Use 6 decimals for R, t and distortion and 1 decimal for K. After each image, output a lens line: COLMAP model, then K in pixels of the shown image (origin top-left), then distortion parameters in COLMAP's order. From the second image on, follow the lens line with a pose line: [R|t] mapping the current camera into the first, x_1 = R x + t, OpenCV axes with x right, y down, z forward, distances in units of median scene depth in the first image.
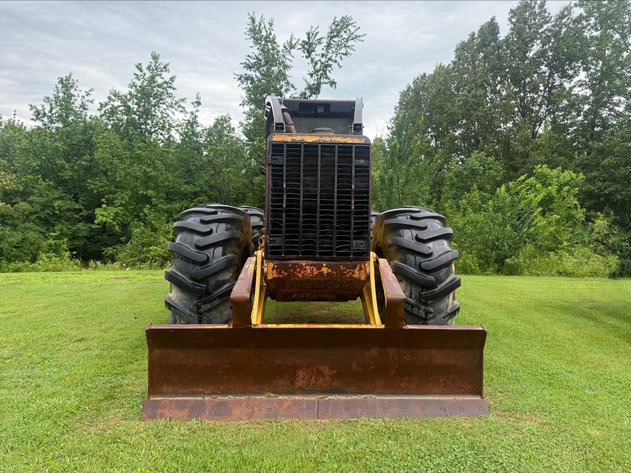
lens RADIAL K [[444.5, 0, 317.2], [0, 444.5, 252.0], [0, 0, 1]] dist [0.054548, -0.070988]
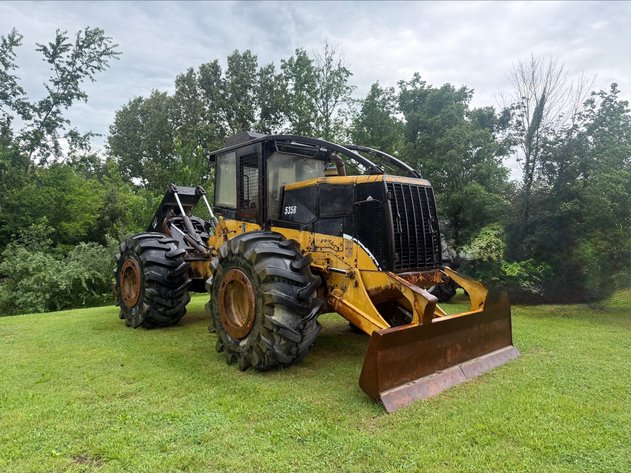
lens RADIAL K [[443.6, 0, 316.1], [0, 443.6, 259.3], [0, 0, 1]] dist [-0.003273, -0.004430]
pose [[0.774569, -0.051873, 0.630359, -0.182805], [0.074815, 0.997149, -0.009875, -0.004342], [-0.628049, 0.054809, 0.776241, 0.027955]]
